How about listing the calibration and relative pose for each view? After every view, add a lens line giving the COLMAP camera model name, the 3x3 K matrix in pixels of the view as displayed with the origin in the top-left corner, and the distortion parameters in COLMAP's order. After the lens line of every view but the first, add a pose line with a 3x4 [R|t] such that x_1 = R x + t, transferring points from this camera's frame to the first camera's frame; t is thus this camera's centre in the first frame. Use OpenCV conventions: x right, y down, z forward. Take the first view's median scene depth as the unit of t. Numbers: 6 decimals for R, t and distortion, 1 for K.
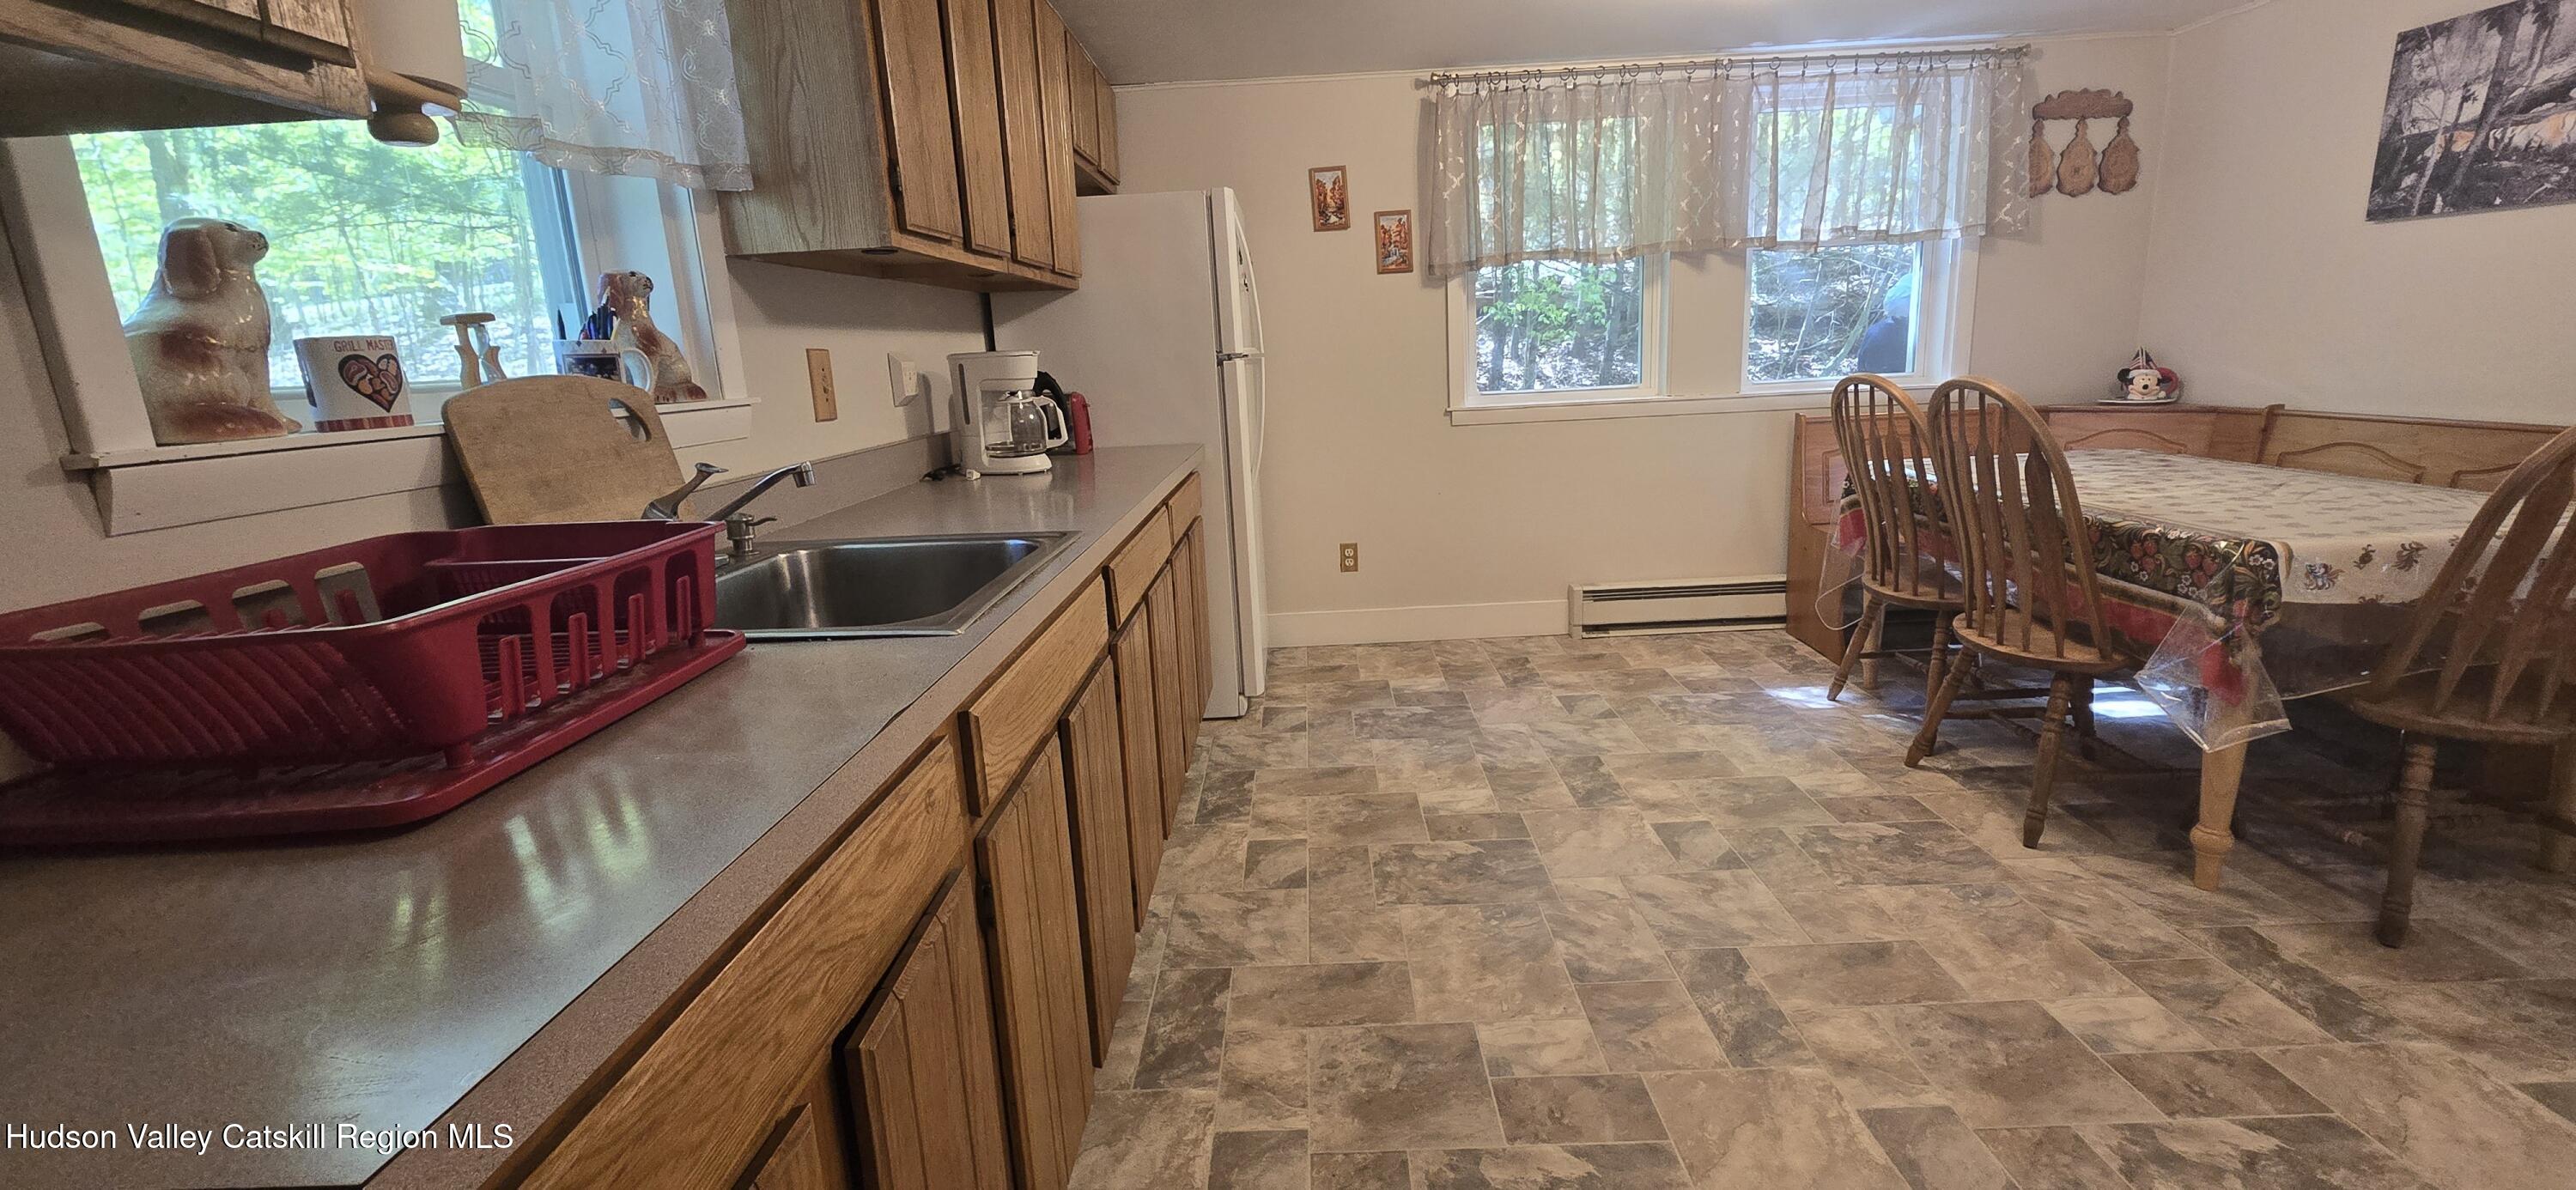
lens RADIAL K [[1054.6, 0, 1297.6], [0, 1054.6, 577.6], [0, 0, 1]] dist [-0.002482, -0.000273]
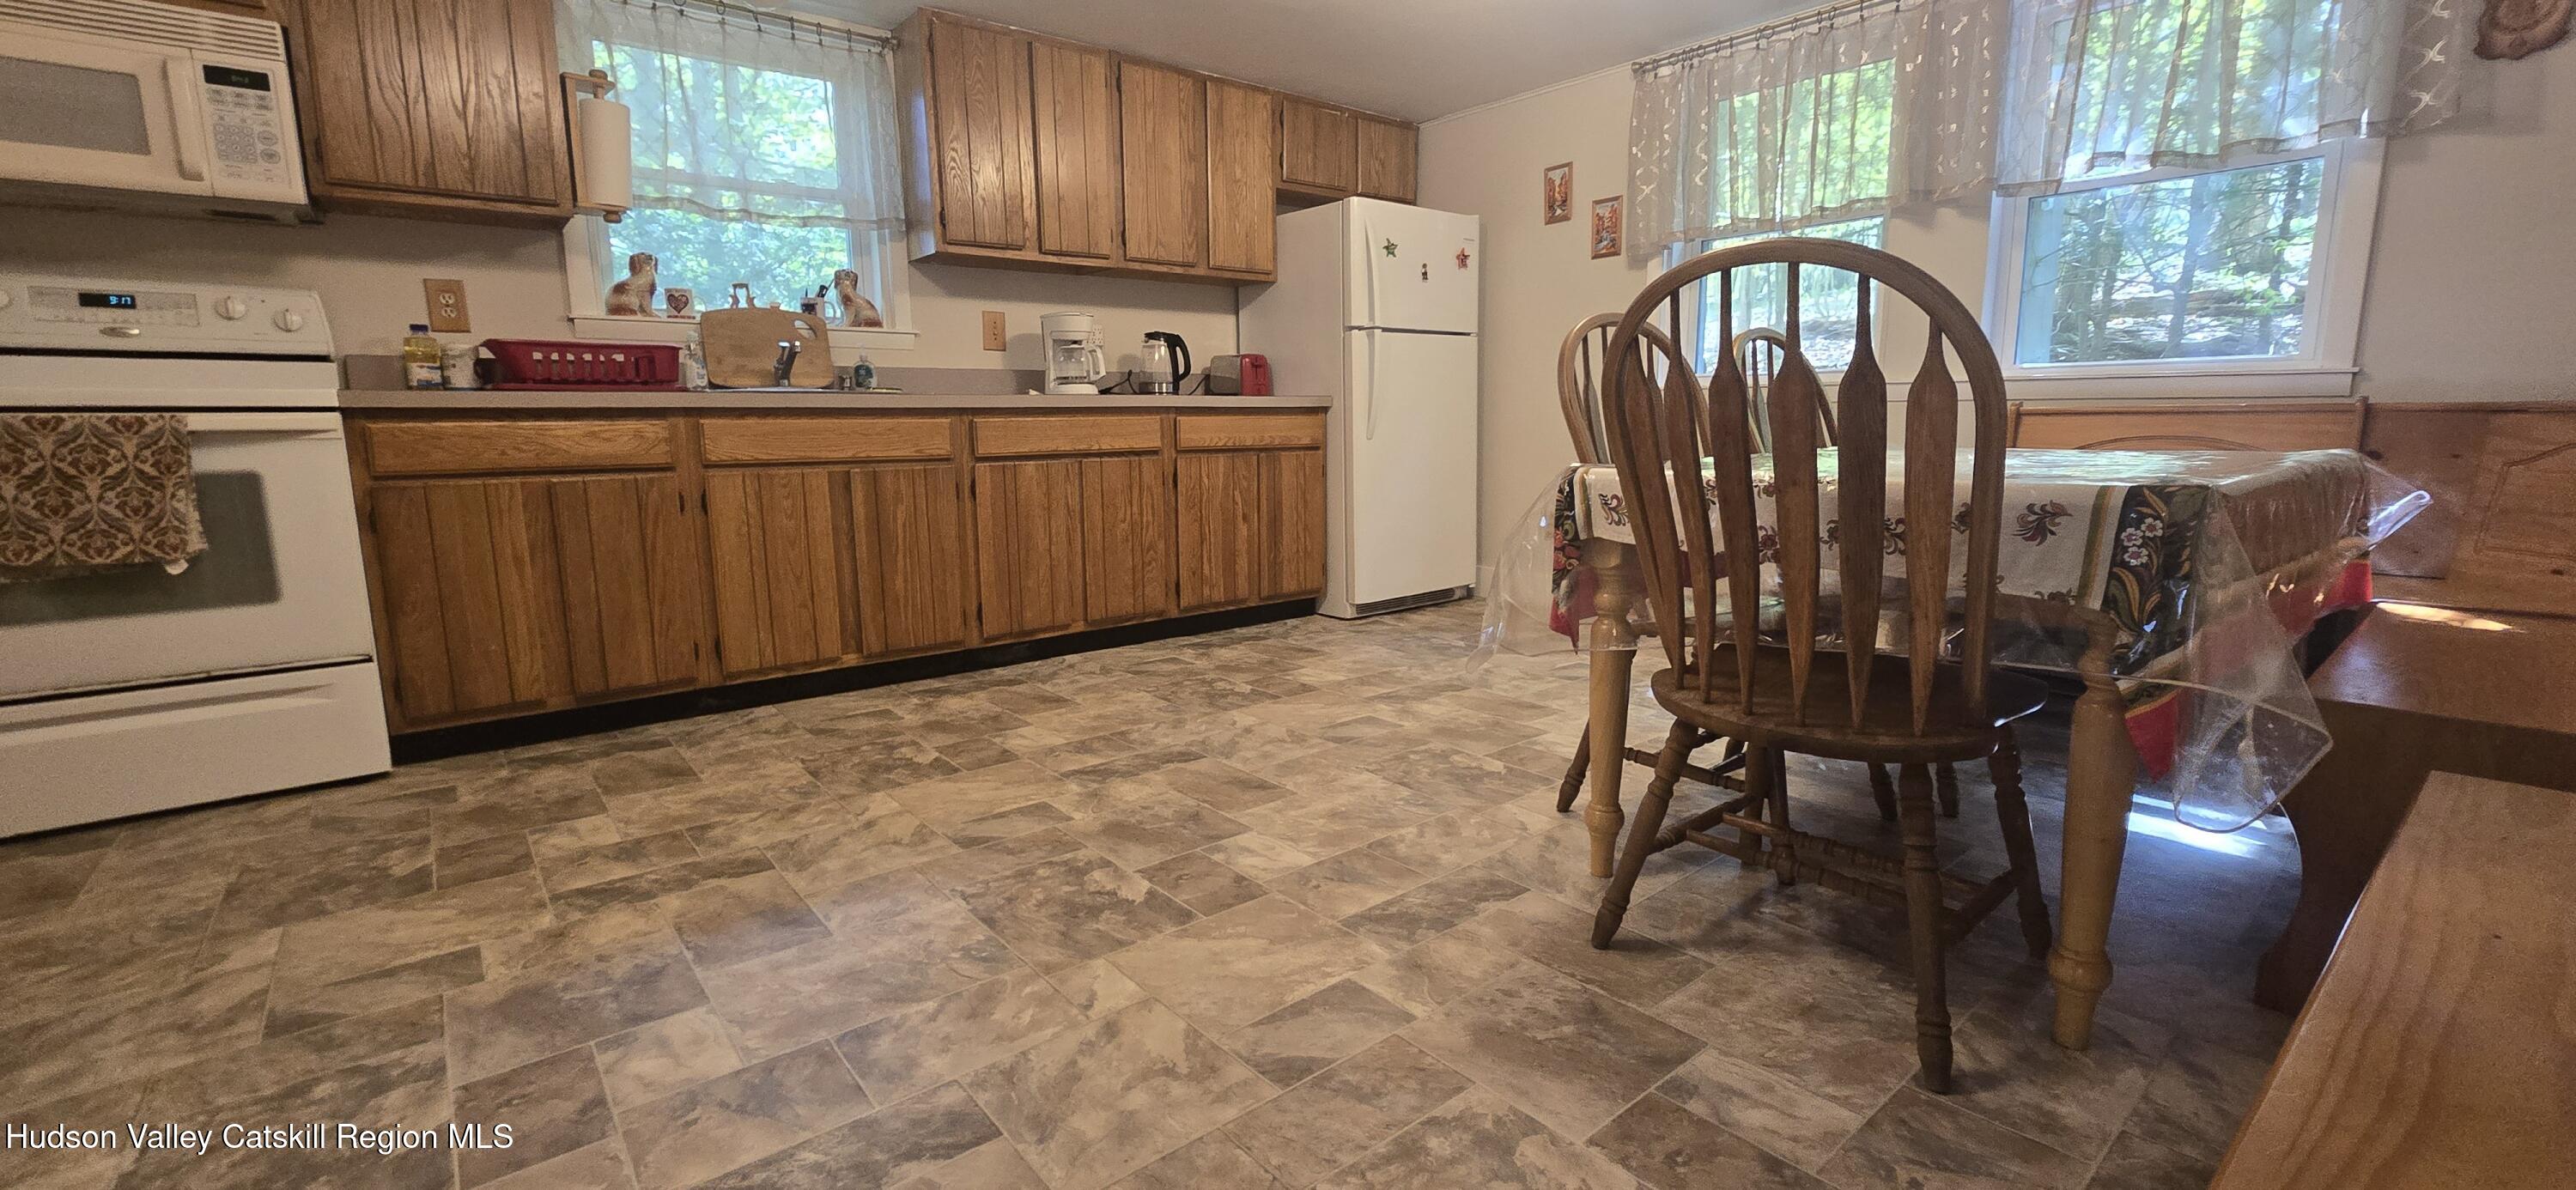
lens RADIAL K [[1054.6, 0, 1297.6], [0, 1054.6, 577.6], [0, 0, 1]] dist [-0.002482, -0.000273]
pose [[0.647884, 0.156981, -0.745388, 1.286258], [-0.185407, 0.981604, 0.045575, 0.058021], [0.738831, 0.108673, 0.665071, 0.197644]]
